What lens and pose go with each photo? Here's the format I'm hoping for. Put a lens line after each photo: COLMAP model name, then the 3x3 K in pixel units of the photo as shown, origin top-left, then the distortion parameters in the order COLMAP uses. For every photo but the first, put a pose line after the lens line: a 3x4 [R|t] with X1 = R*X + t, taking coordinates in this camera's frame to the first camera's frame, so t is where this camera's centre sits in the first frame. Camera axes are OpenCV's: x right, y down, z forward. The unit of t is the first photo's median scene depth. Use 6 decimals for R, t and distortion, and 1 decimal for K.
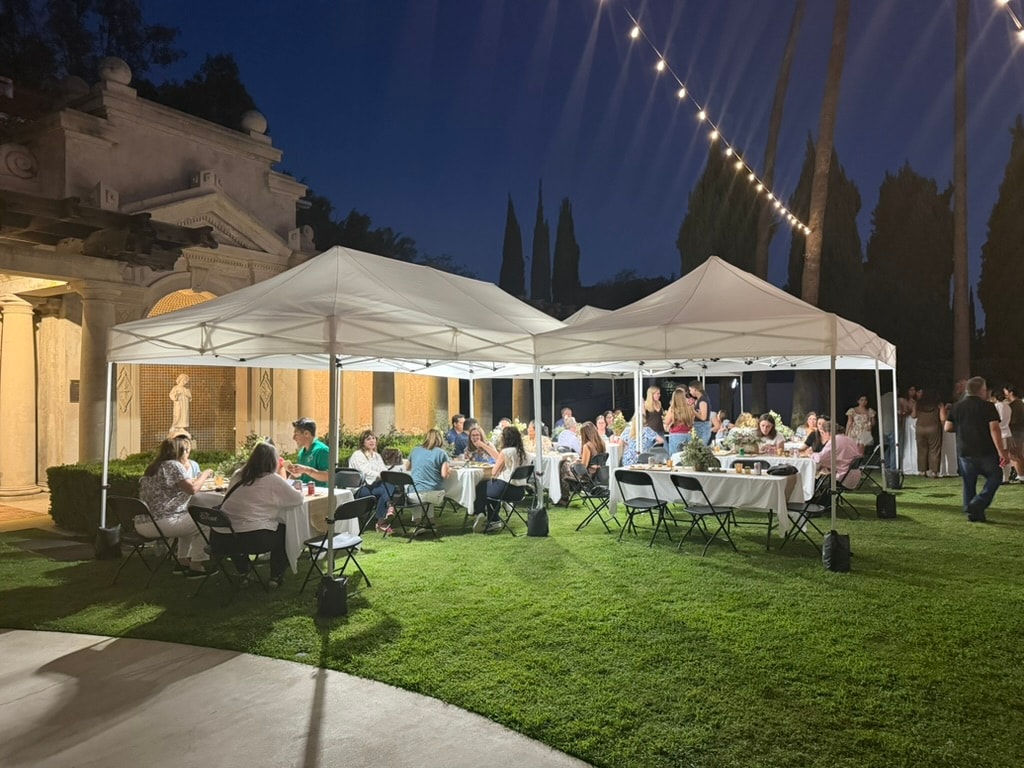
lens RADIAL K [[735.0, 0, 512.0], [0, 735.0, 384.0], [0, 0, 1]] dist [0.001463, -0.002088]
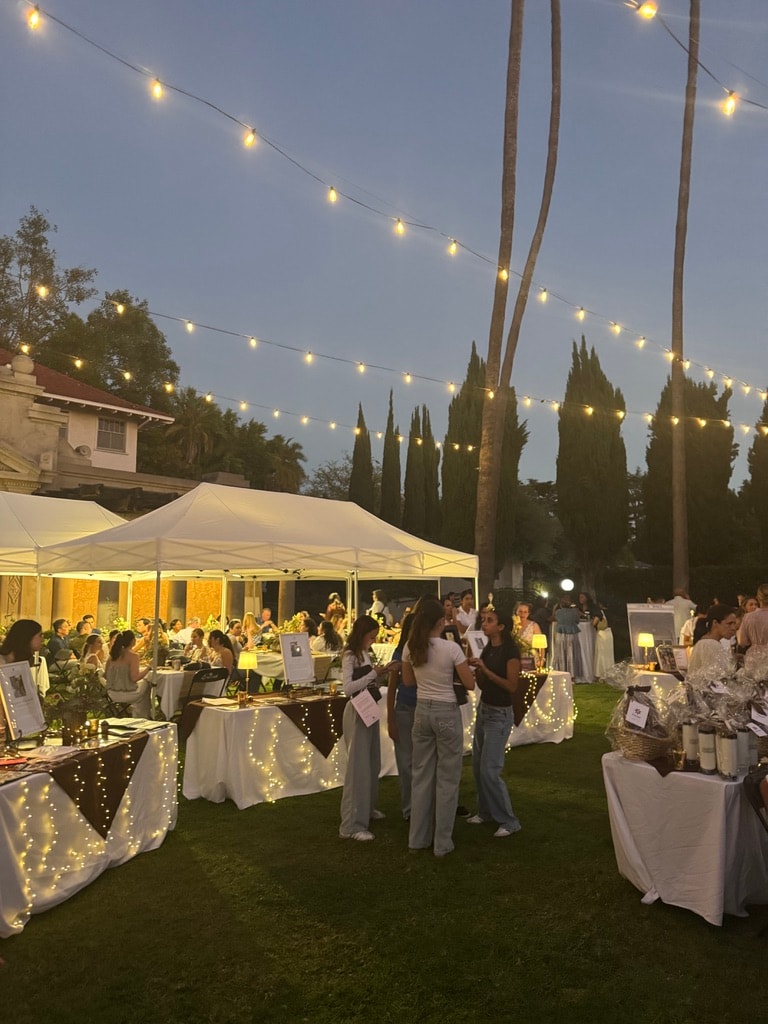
lens RADIAL K [[745.5, 0, 384.0], [0, 745.5, 512.0], [0, 0, 1]] dist [-0.001143, 0.000528]
pose [[0.984501, -0.002334, -0.175366, 0.292376], [-0.013563, 0.995904, -0.089394, -0.008436], [0.174856, 0.090387, 0.980436, -0.051994]]
